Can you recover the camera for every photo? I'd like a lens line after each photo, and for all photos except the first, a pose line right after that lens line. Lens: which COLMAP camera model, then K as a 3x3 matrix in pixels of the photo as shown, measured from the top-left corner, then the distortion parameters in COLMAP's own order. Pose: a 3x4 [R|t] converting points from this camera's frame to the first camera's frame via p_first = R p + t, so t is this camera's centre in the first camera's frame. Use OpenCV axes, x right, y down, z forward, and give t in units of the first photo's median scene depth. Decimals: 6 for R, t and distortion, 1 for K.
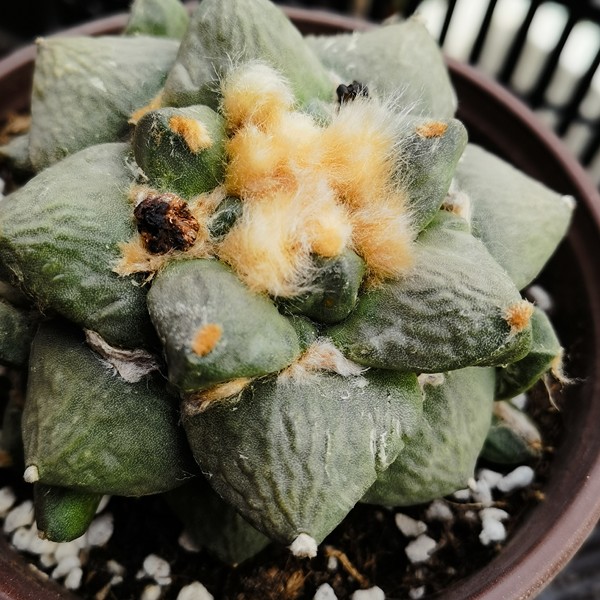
lens RADIAL K [[817.9, 0, 297.9], [0, 817.9, 294.2], [0, 0, 1]] dist [0.030504, 0.000000]
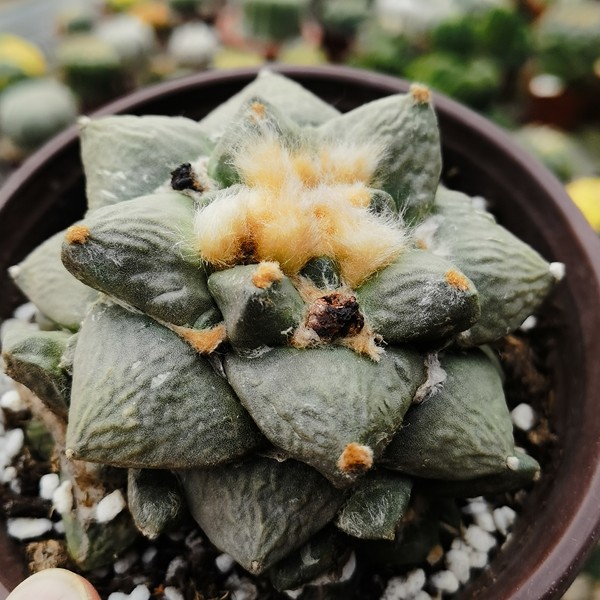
lens RADIAL K [[817.9, 0, 333.6], [0, 817.9, 293.5], [0, 0, 1]] dist [0.030504, 0.000000]
pose [[0.064745, -0.901615, 0.427666, -0.611267], [0.851170, 0.273597, 0.447944, -0.600653], [-0.520881, 0.335014, 0.785142, 0.087518]]
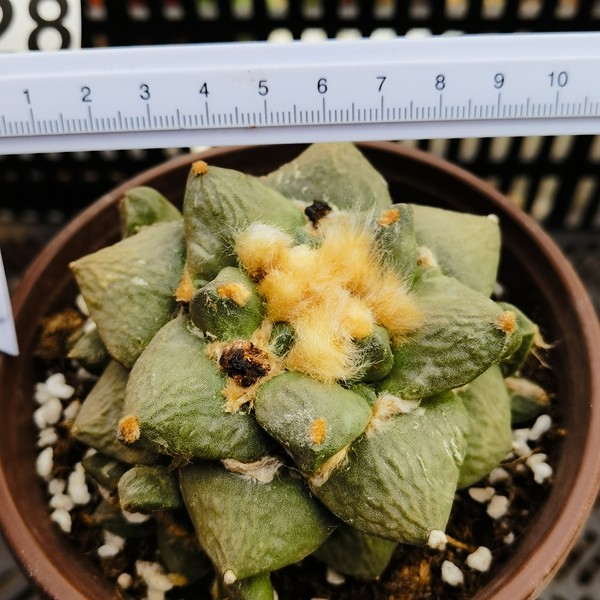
lens RADIAL K [[817.9, 0, 297.3], [0, 817.9, 307.6], [0, 0, 1]] dist [0.030504, 0.000000]
pose [[0.912801, -0.395424, 0.102145, -0.179616], [0.396317, 0.918032, 0.012262, -0.148483], [-0.098621, 0.029289, 0.994694, -0.335419]]
